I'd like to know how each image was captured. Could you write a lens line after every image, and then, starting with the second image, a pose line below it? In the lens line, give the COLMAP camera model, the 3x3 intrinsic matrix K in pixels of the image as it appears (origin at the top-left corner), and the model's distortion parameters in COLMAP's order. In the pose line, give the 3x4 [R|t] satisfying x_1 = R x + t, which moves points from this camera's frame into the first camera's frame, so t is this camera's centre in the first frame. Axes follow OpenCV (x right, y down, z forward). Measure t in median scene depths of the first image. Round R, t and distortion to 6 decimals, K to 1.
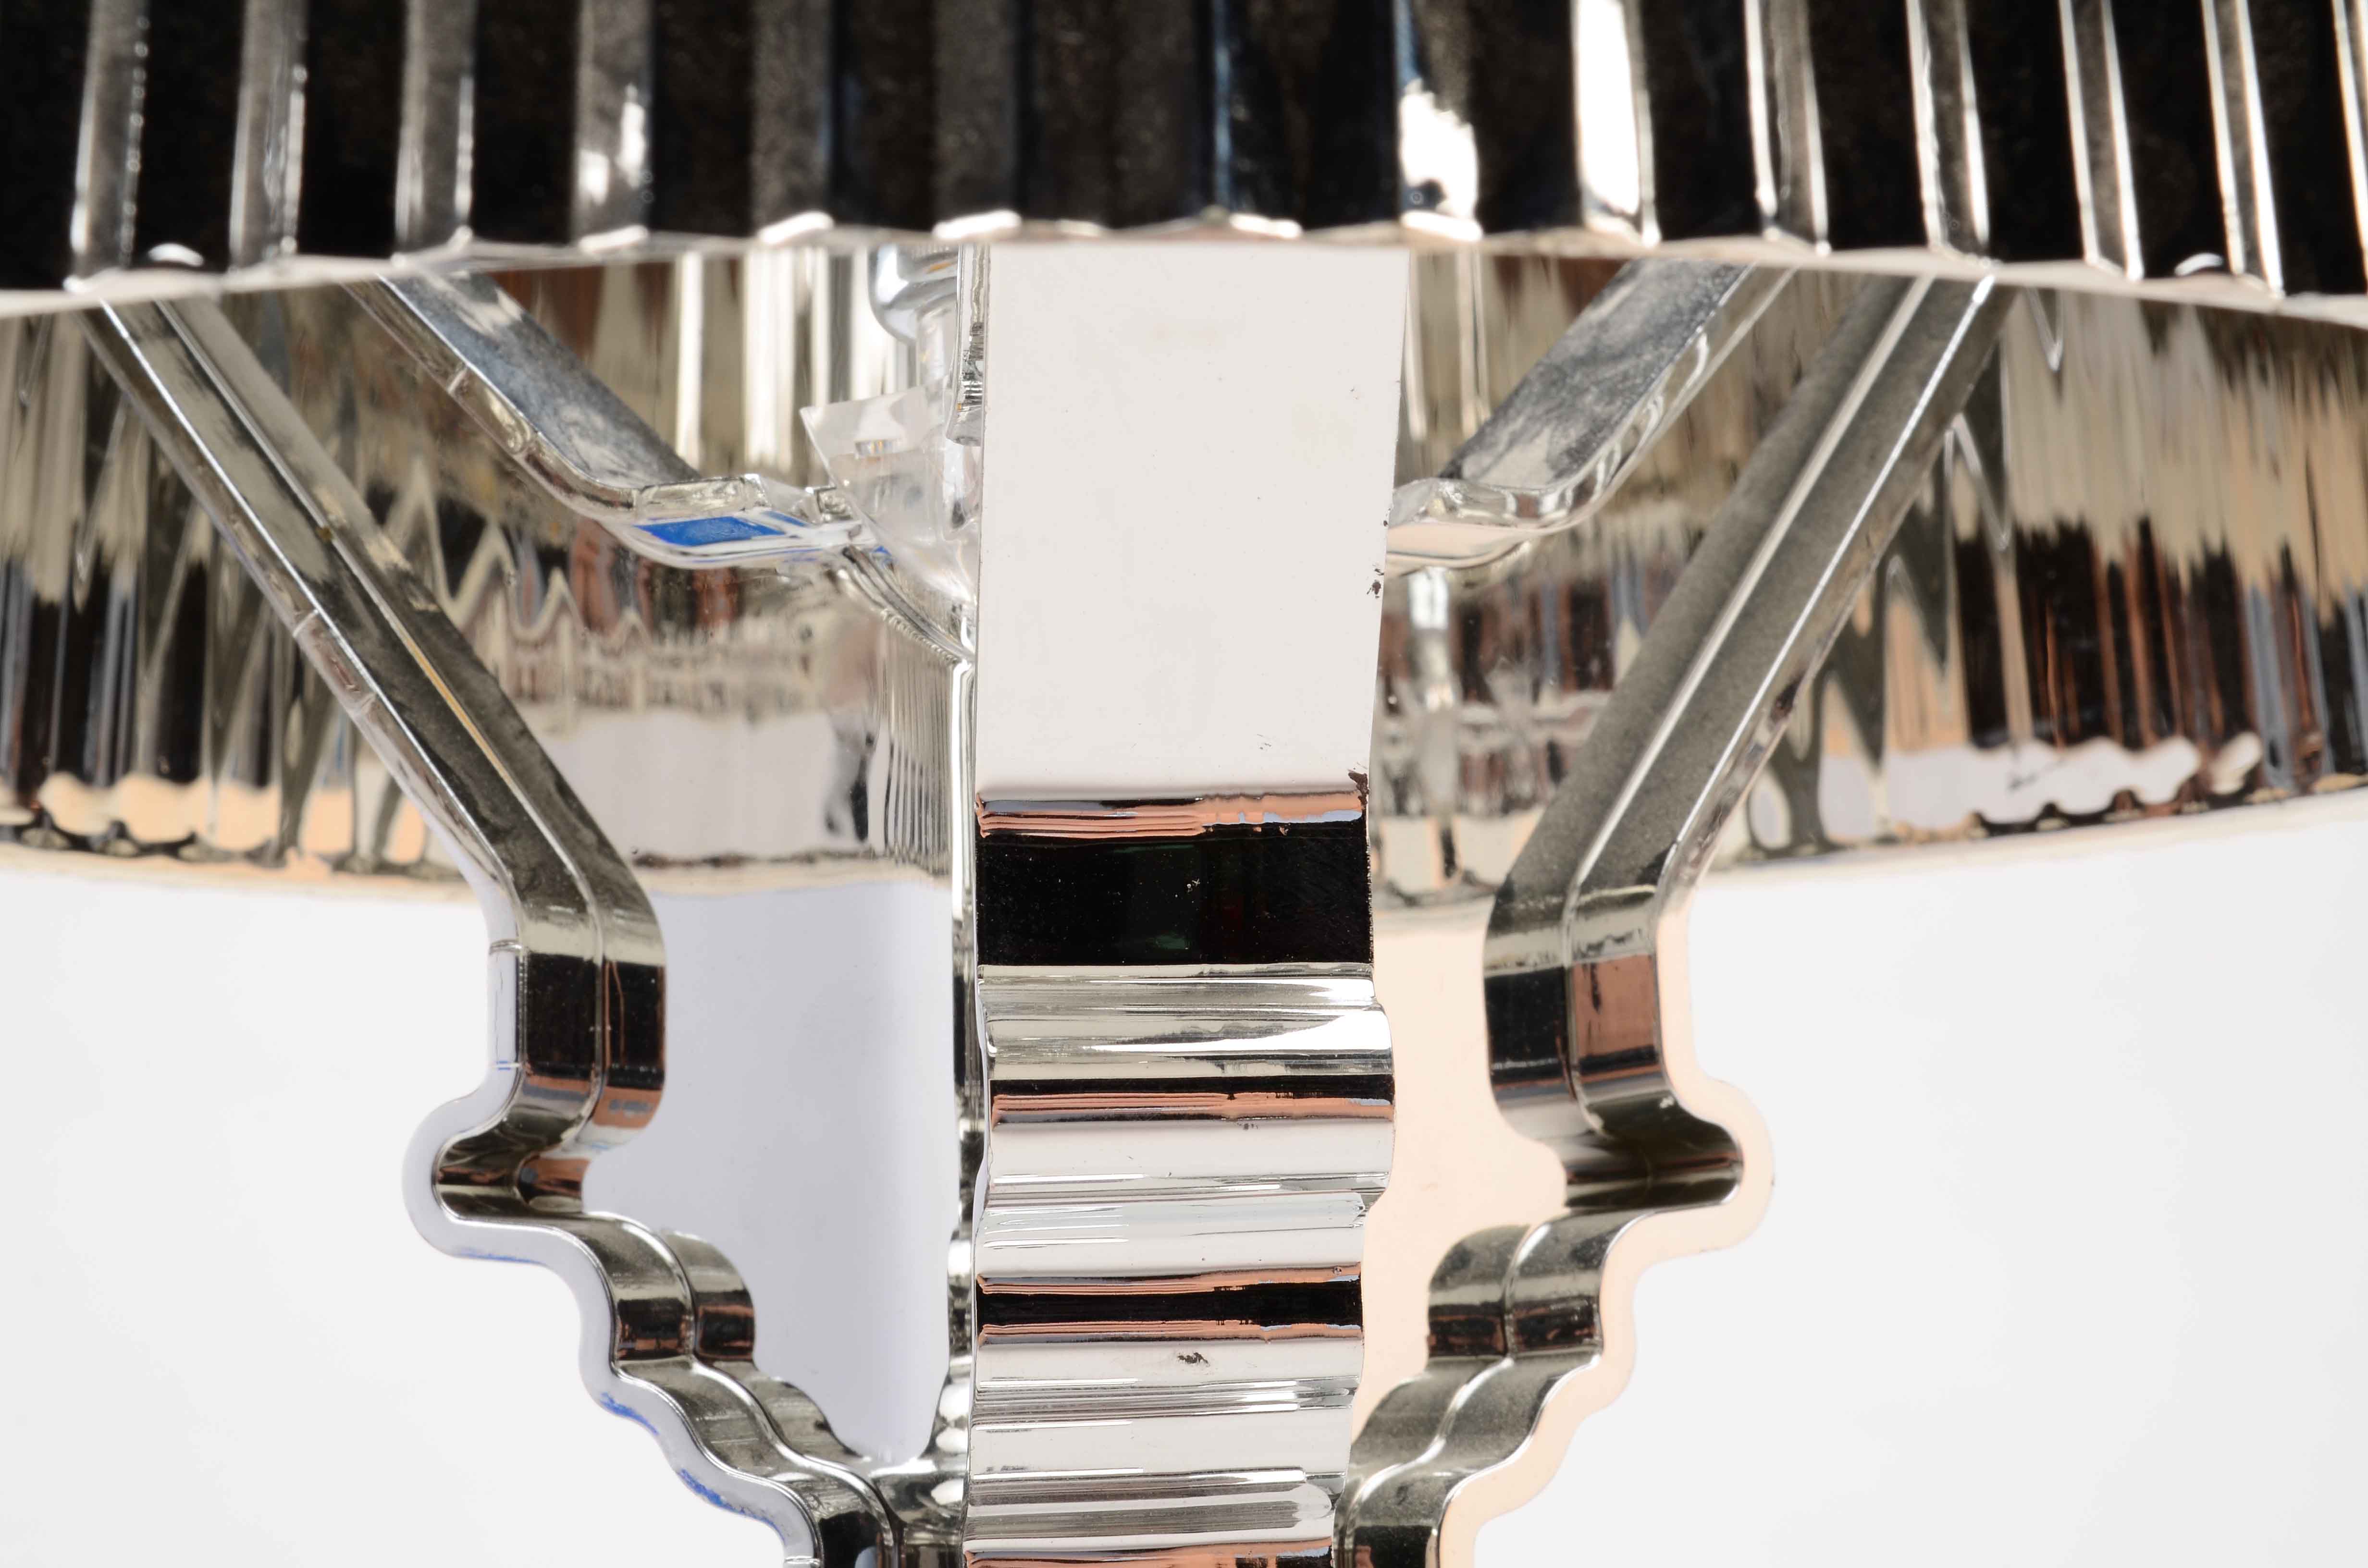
lens RADIAL K [[4867.1, 0, 1184.0], [0, 4867.1, 784.0], [0, 0, 1]] dist [0.016984, 0.024292]
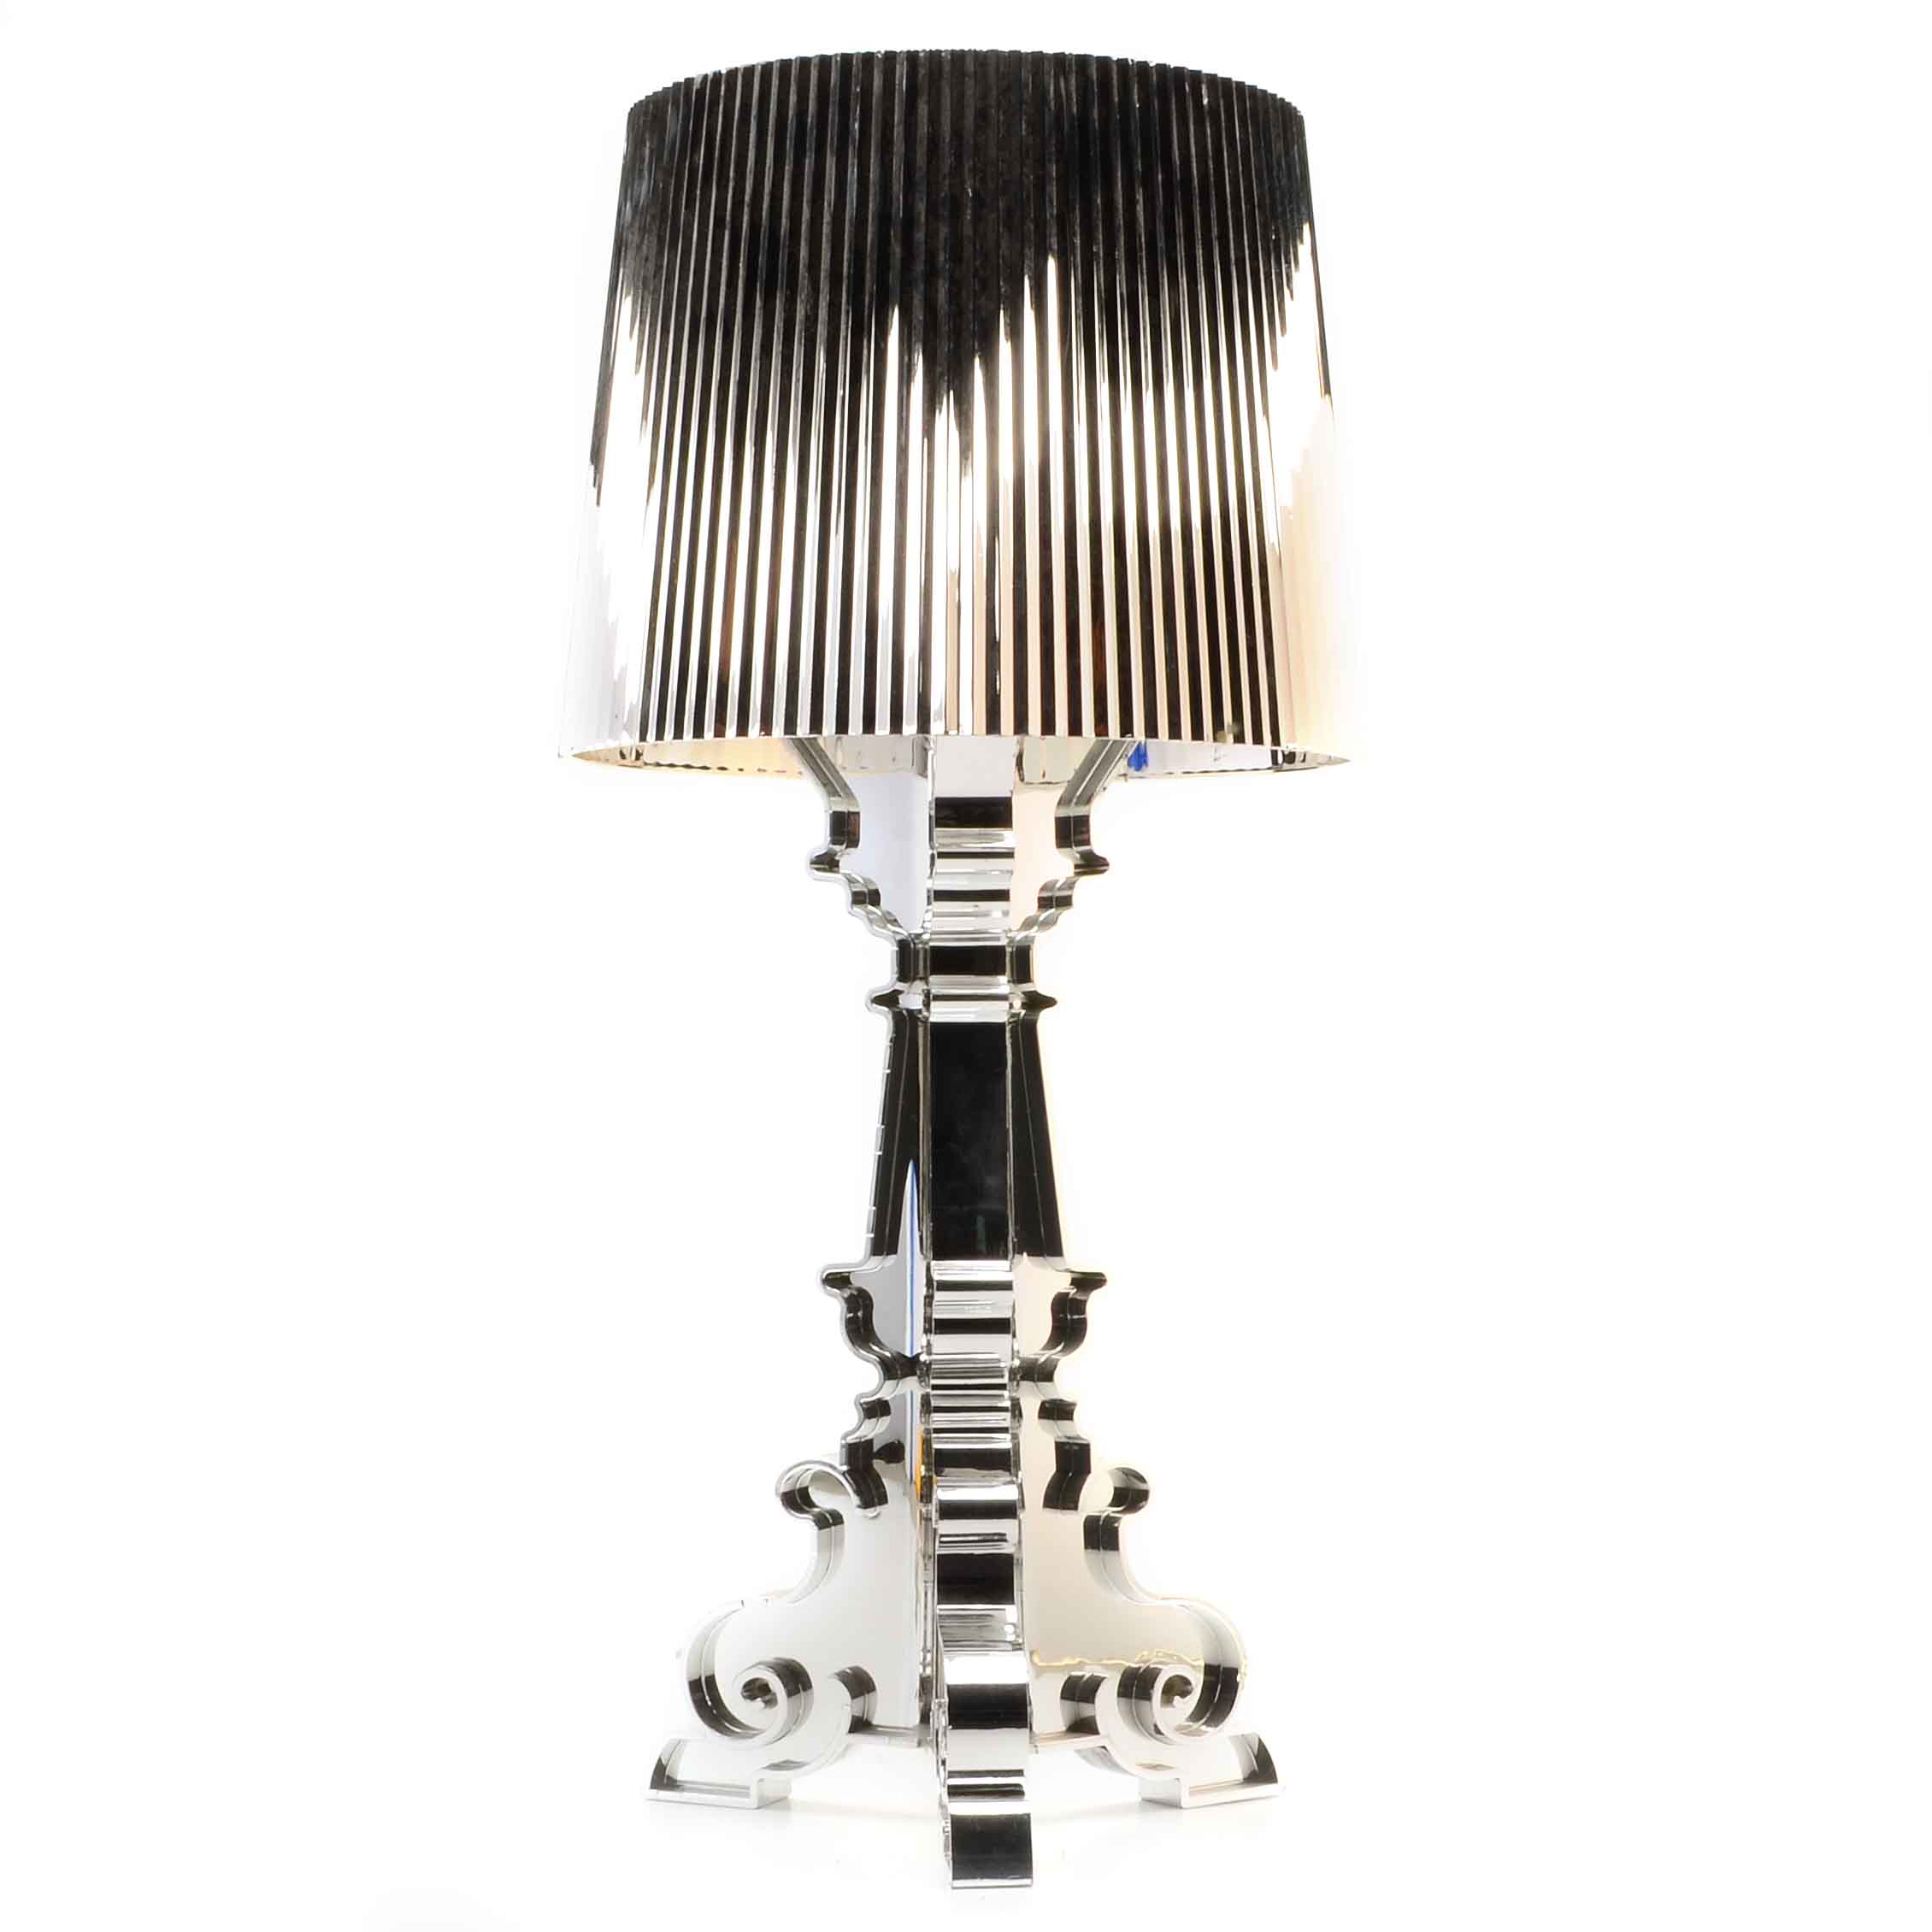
lens RADIAL K [[3597.5, 0, 966.0], [0, 3597.5, 966.0], [0, 0, 1]] dist [-0.030415, -0.431062]
pose [[0.999162, 0.024202, -0.033003, 0.096810], [-0.019845, 0.991773, 0.126462, -0.242128], [0.035792, -0.125701, 0.991422, -2.248197]]
